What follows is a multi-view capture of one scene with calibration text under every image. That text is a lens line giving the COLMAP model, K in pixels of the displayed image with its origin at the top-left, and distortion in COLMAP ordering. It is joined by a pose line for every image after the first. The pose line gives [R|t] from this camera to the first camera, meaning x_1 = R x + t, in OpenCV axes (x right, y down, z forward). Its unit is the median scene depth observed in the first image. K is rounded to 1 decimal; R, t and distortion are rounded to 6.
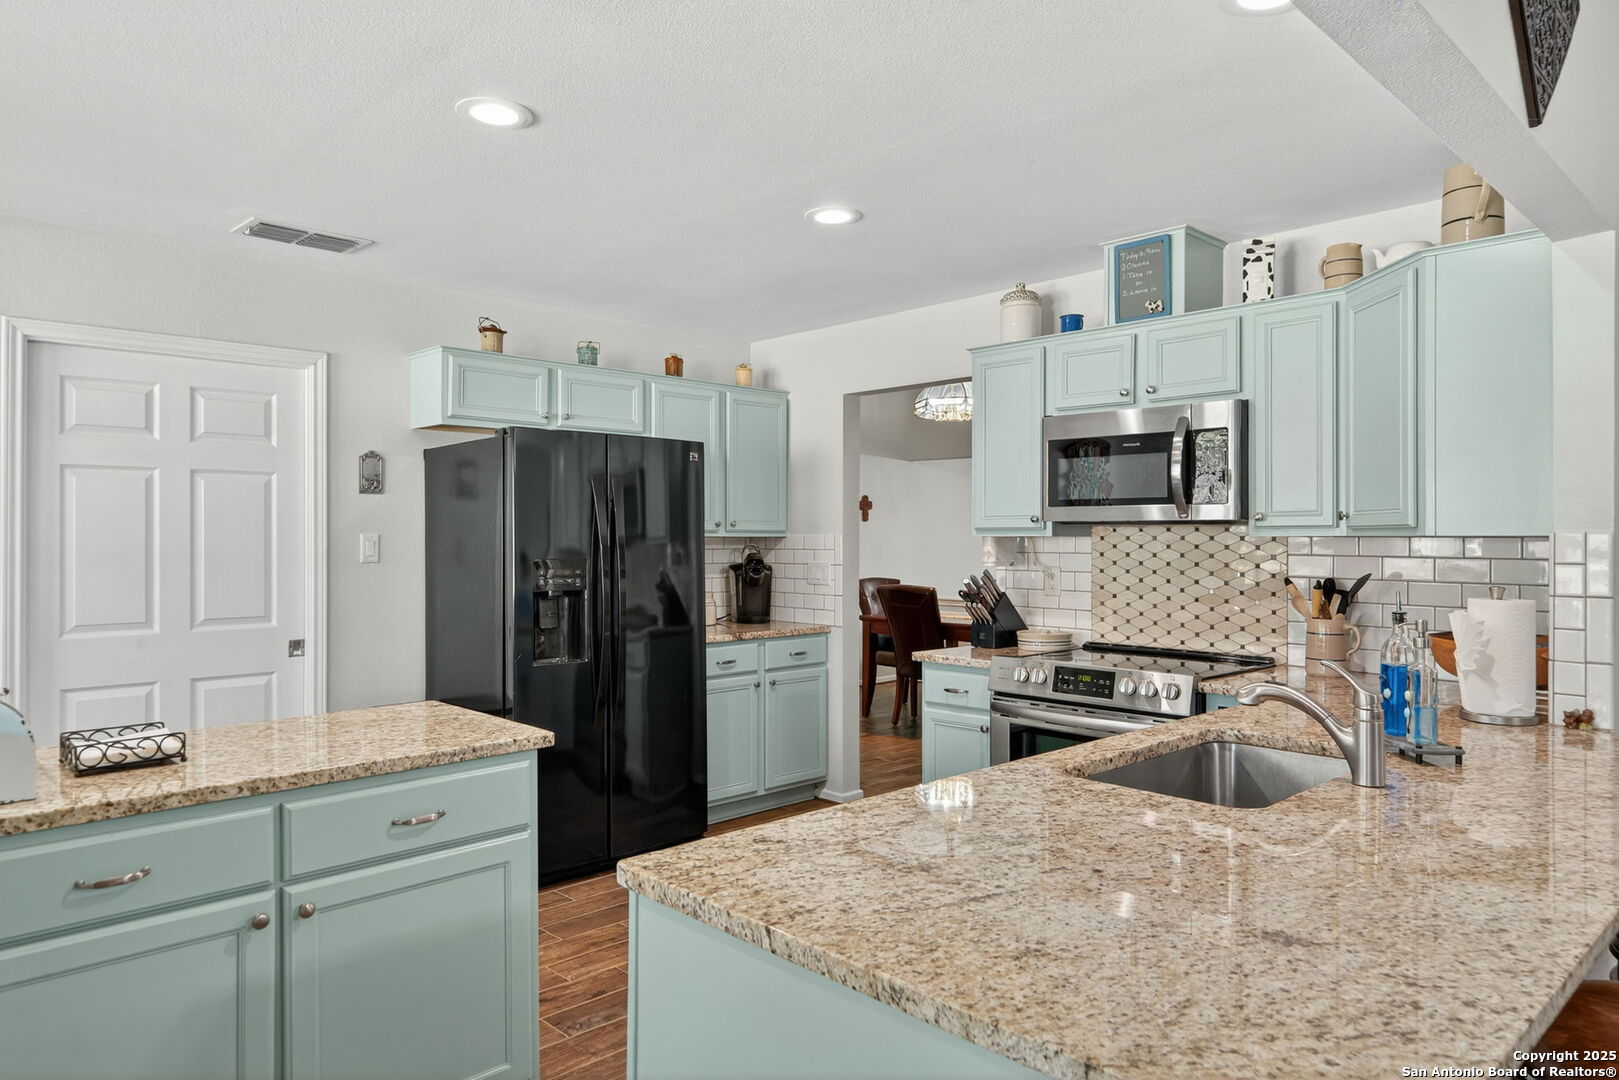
lens RADIAL K [[1008.4, 0, 809.5], [0, 1008.4, 540.0], [0, 0, 1]] dist [-0.042249, 0.002282]
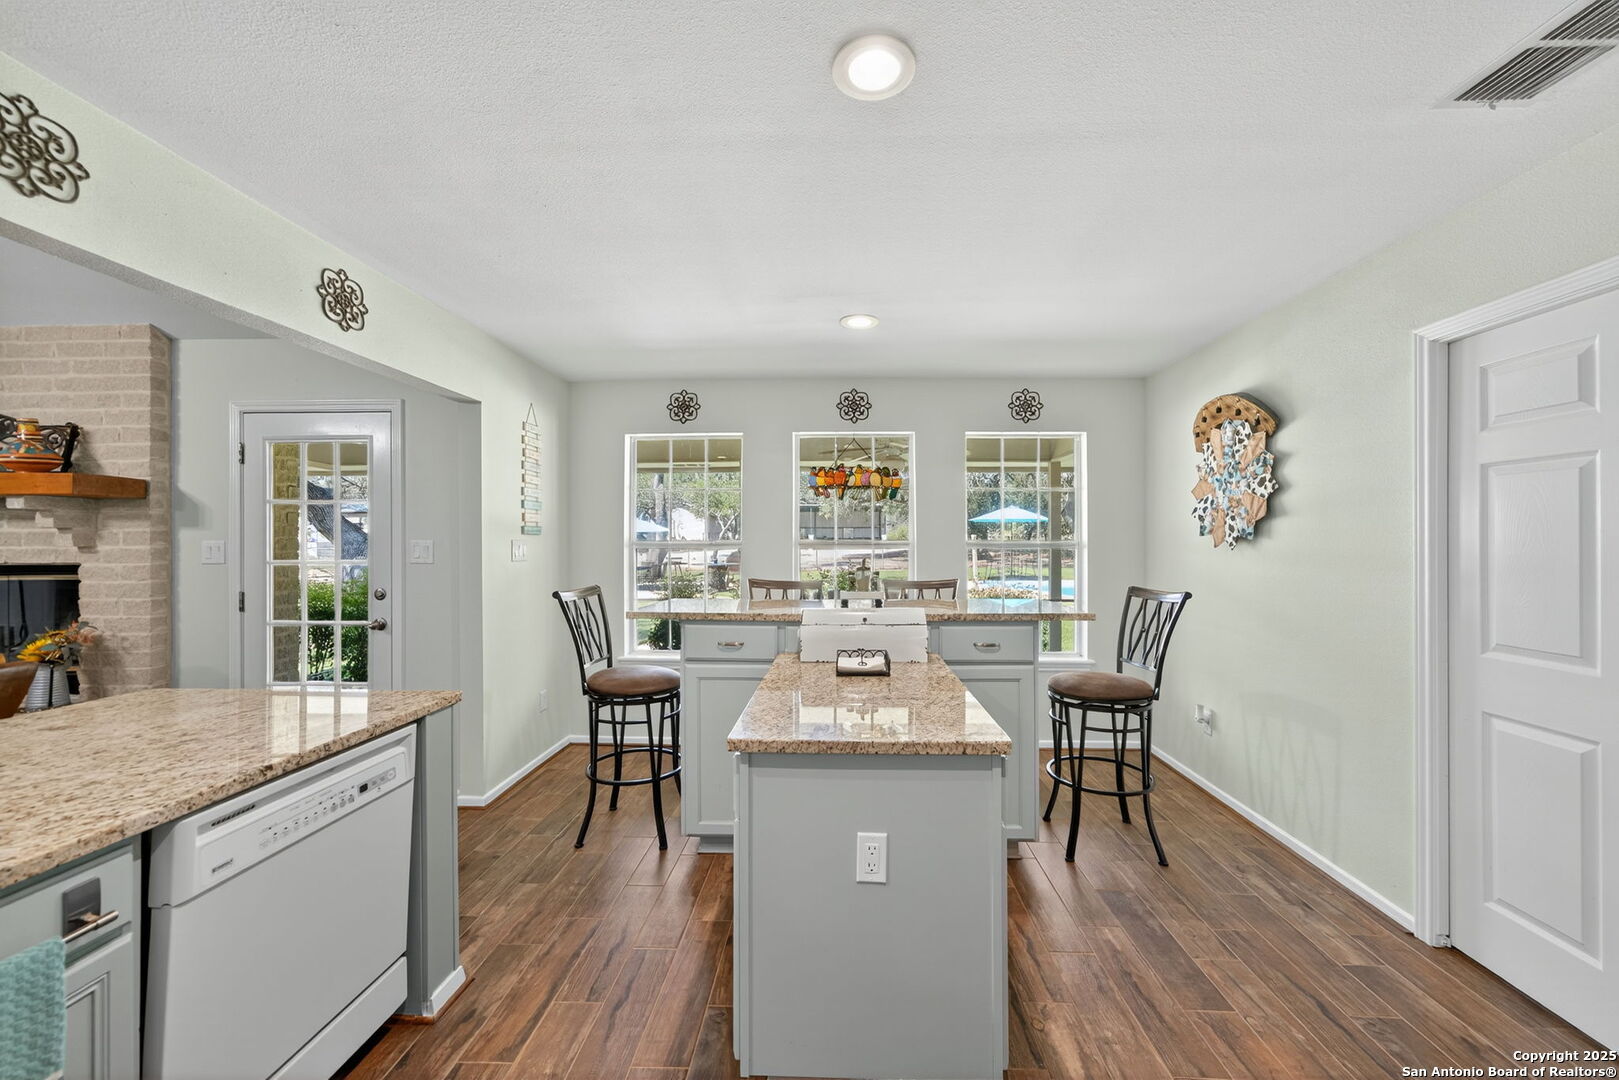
lens RADIAL K [[626.0, 0, 817.4], [0, 626.0, 534.8], [0, 0, 1]] dist [0.000059, 0.000199]
pose [[-0.716459, -0.006068, -0.697603, 0.082935], [-0.003006, 0.999980, -0.005610, -0.006423], [0.697623, -0.001922, -0.716463, 0.941327]]
